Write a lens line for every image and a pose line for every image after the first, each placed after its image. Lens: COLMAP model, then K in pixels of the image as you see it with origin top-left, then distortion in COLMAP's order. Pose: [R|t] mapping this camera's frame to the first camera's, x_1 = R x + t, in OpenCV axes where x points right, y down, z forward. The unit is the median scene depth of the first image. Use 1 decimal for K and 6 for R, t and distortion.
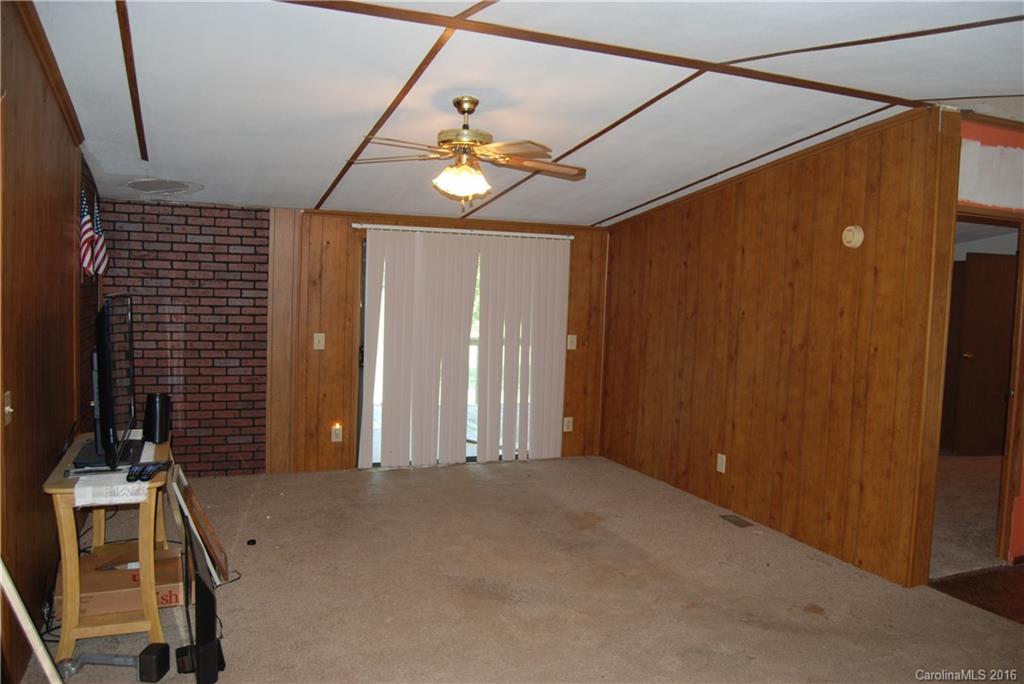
lens RADIAL K [[805.5, 0, 514.5], [0, 805.5, 337.2], [0, 0, 1]] dist [-0.082435, 0.023180]
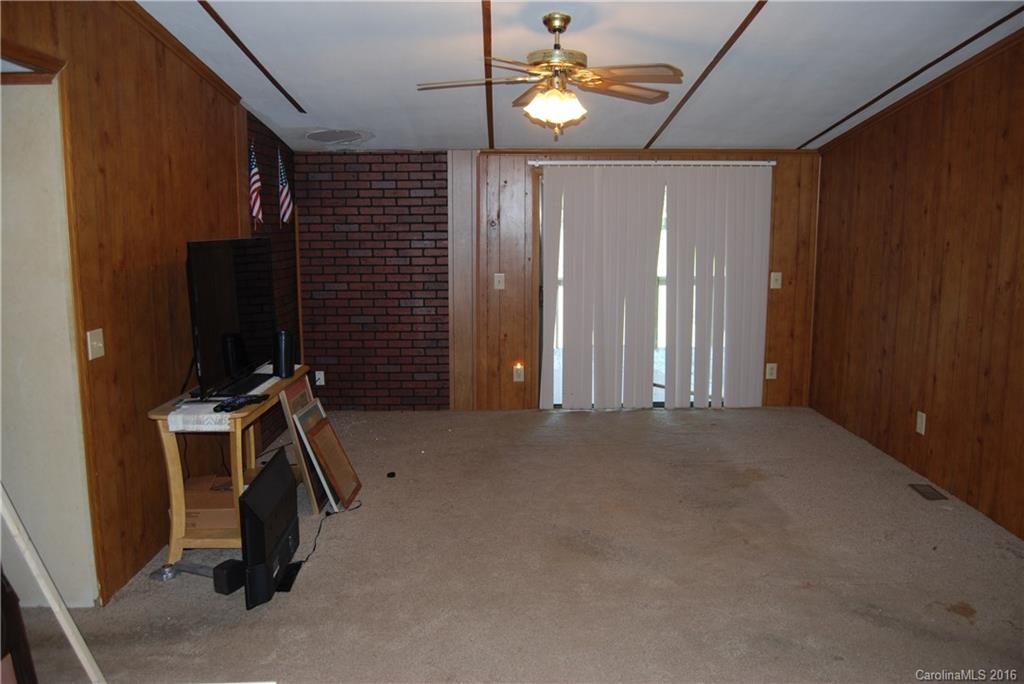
lens RADIAL K [[805.5, 0, 510.5], [0, 805.5, 340.1], [0, 0, 1]] dist [-0.082435, 0.023180]
pose [[0.929276, 0.017942, -0.368949, 0.161480], [0.010685, 0.997096, 0.075402, 0.002746], [0.369231, -0.074012, 0.926386, 0.074179]]
